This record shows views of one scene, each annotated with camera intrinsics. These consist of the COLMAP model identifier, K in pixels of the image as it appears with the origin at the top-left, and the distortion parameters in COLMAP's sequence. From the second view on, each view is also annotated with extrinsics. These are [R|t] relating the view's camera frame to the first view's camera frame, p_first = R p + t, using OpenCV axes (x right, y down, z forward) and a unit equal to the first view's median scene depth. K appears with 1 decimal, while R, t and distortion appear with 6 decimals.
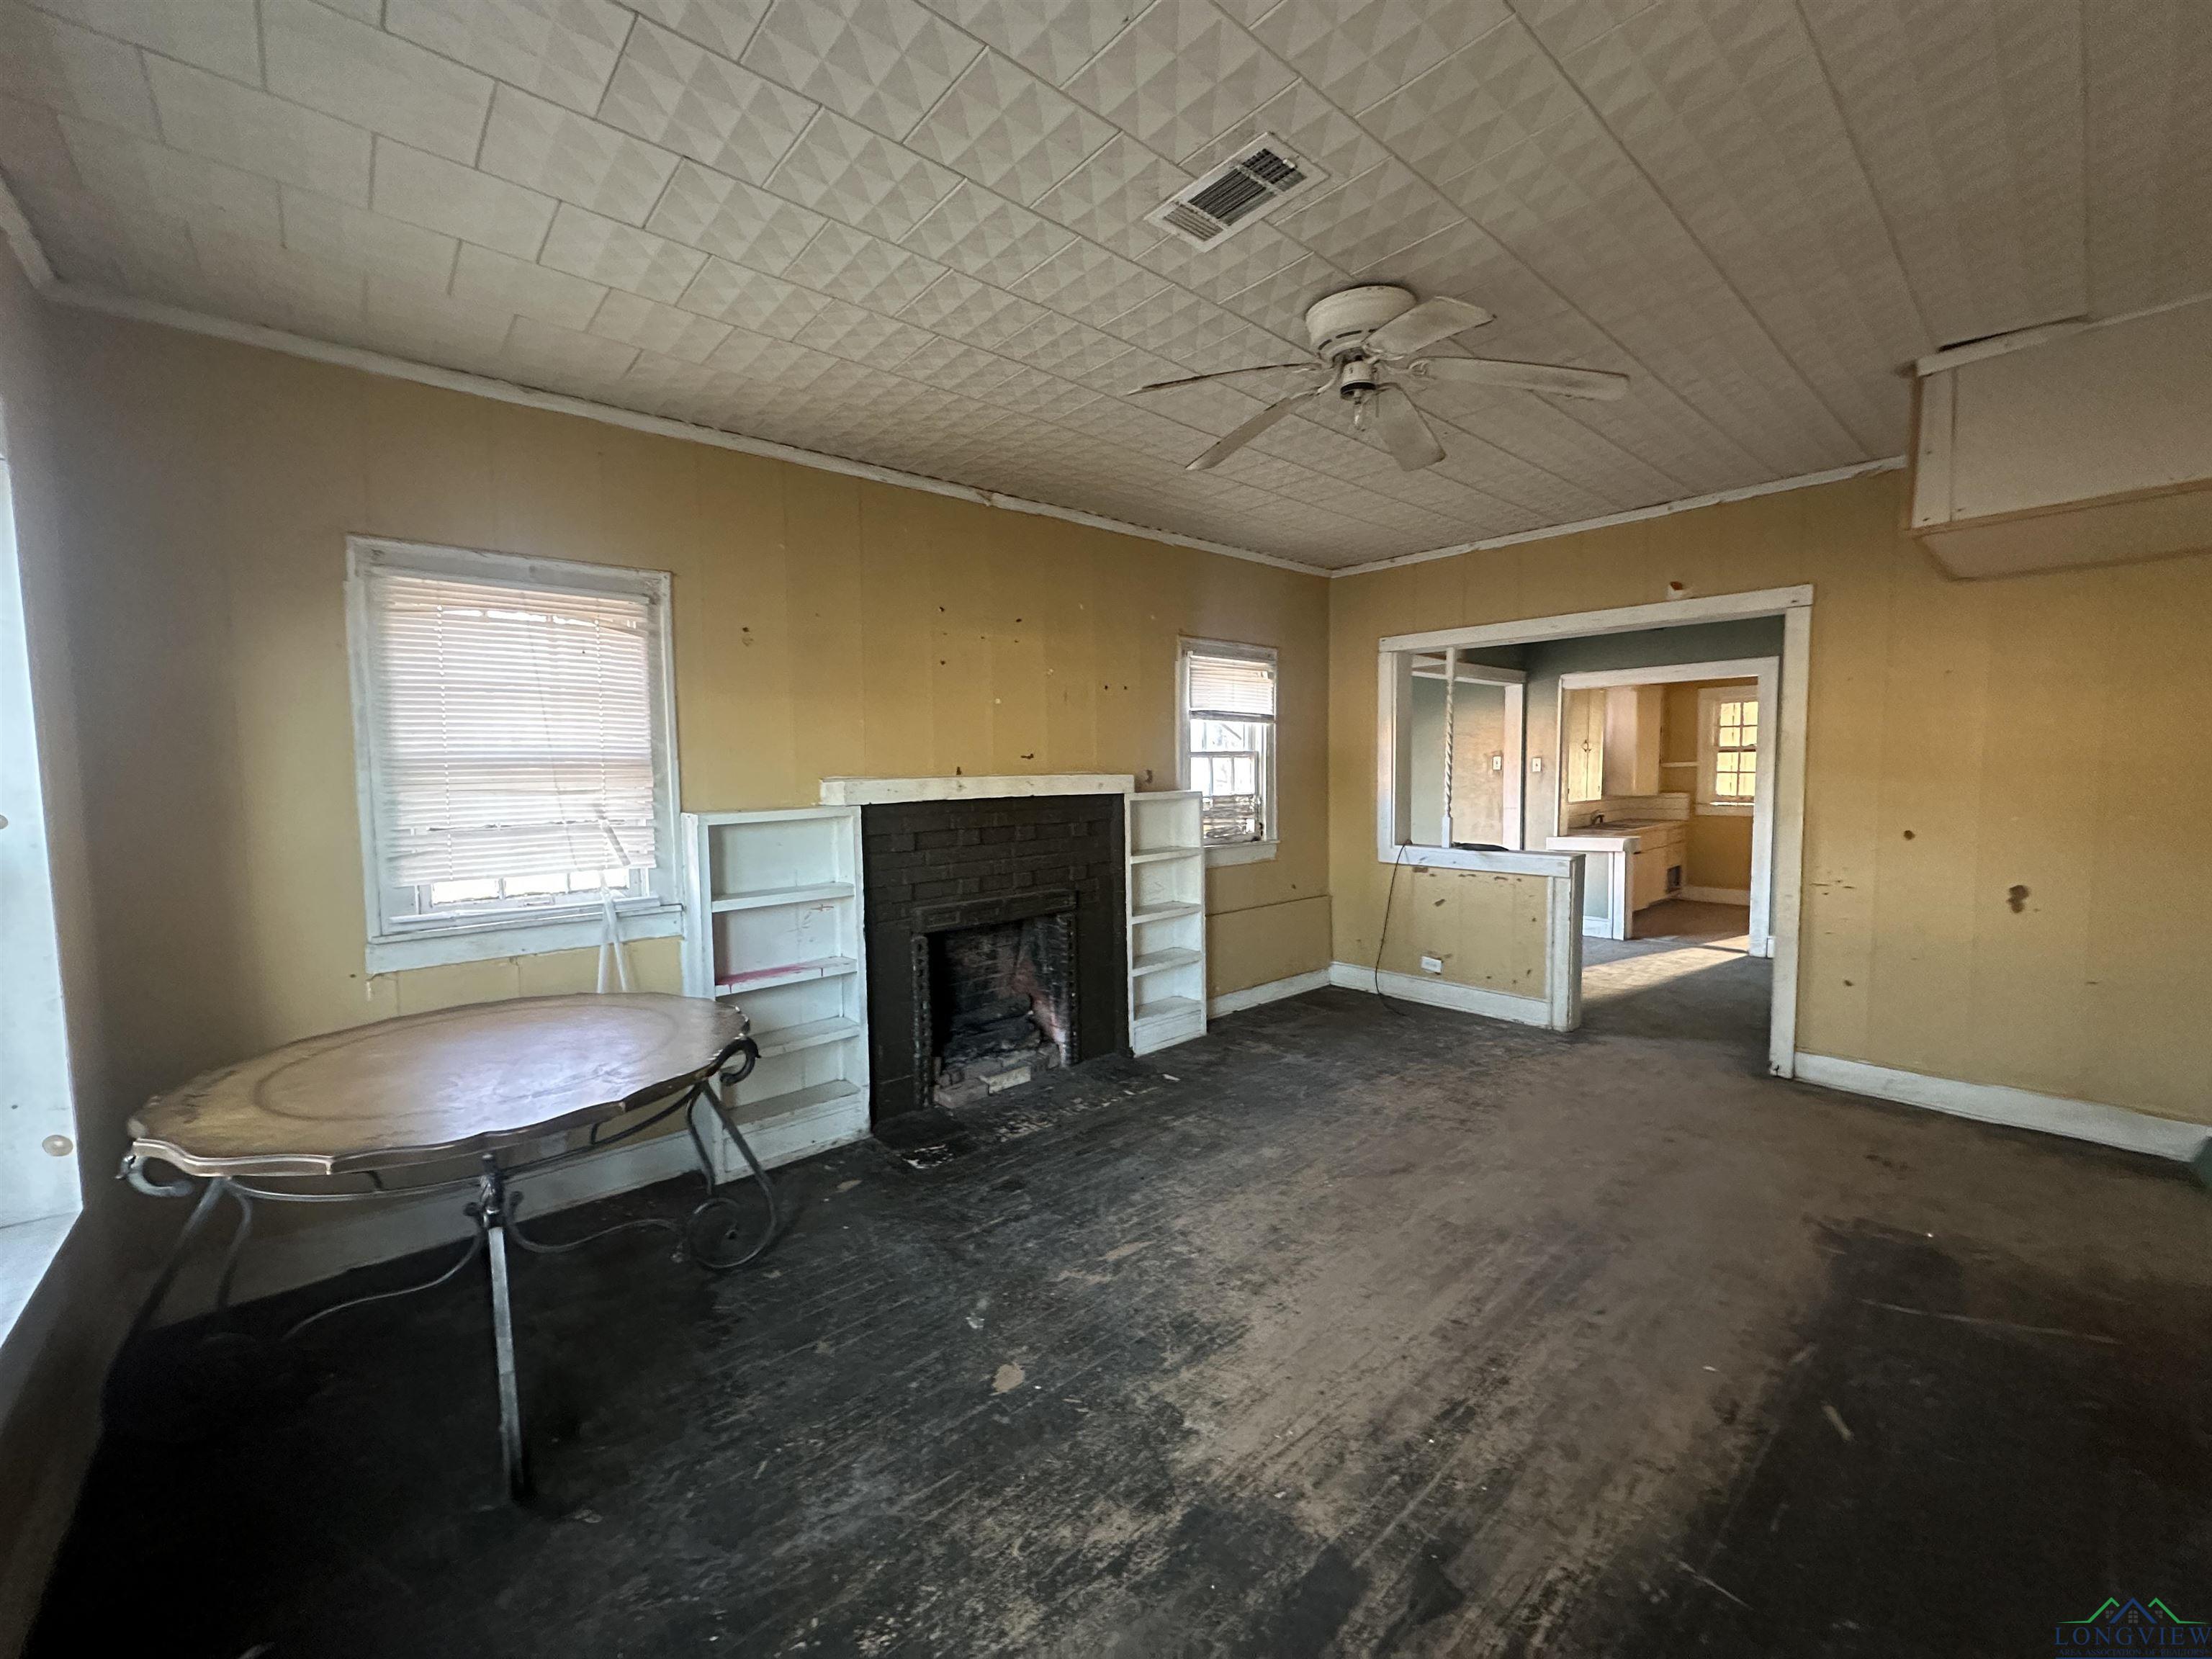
lens RADIAL K [[879.5, 0, 1106.0], [0, 879.5, 829.5], [0, 0, 1]] dist [-0.002450, 0.000350]
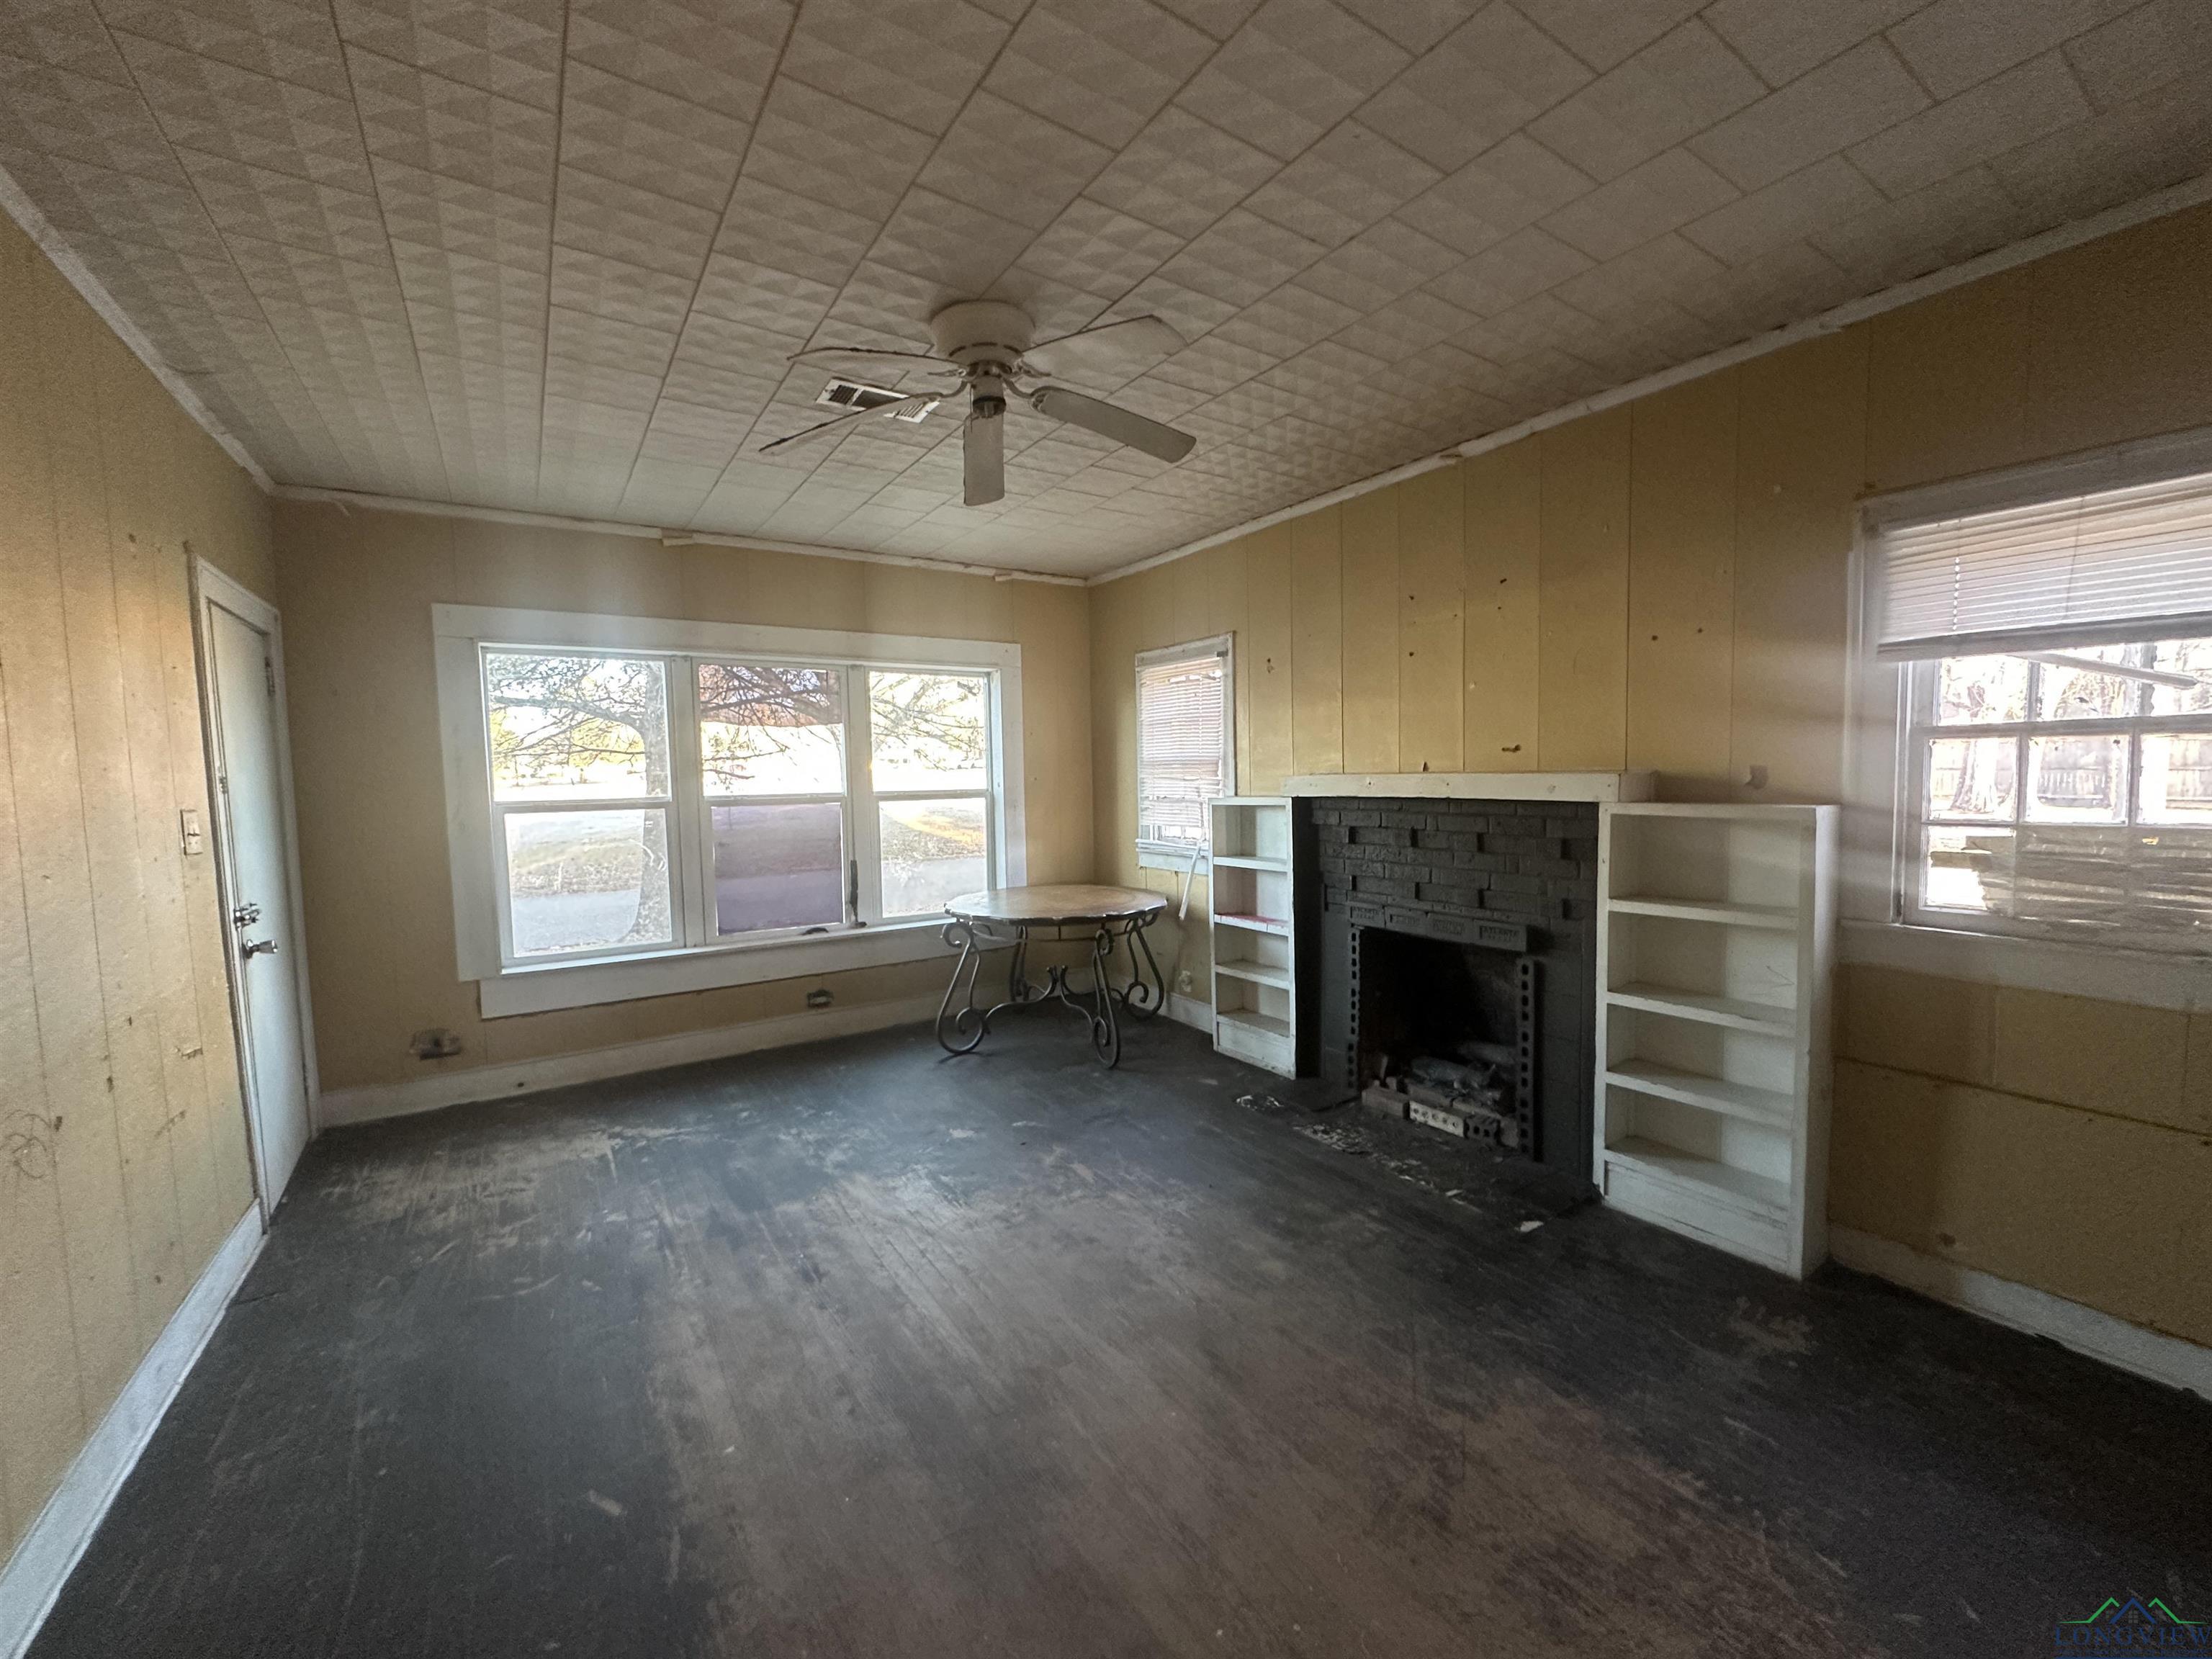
lens RADIAL K [[877.5, 0, 1106.8], [0, 877.5, 829.5], [0, 0, 1]] dist [-0.004254, 0.000495]
pose [[-0.134425, 0.083478, -0.987401, 0.936882], [-0.049925, 0.994609, 0.090884, -0.080610], [0.989665, 0.061513, -0.129533, 0.928607]]
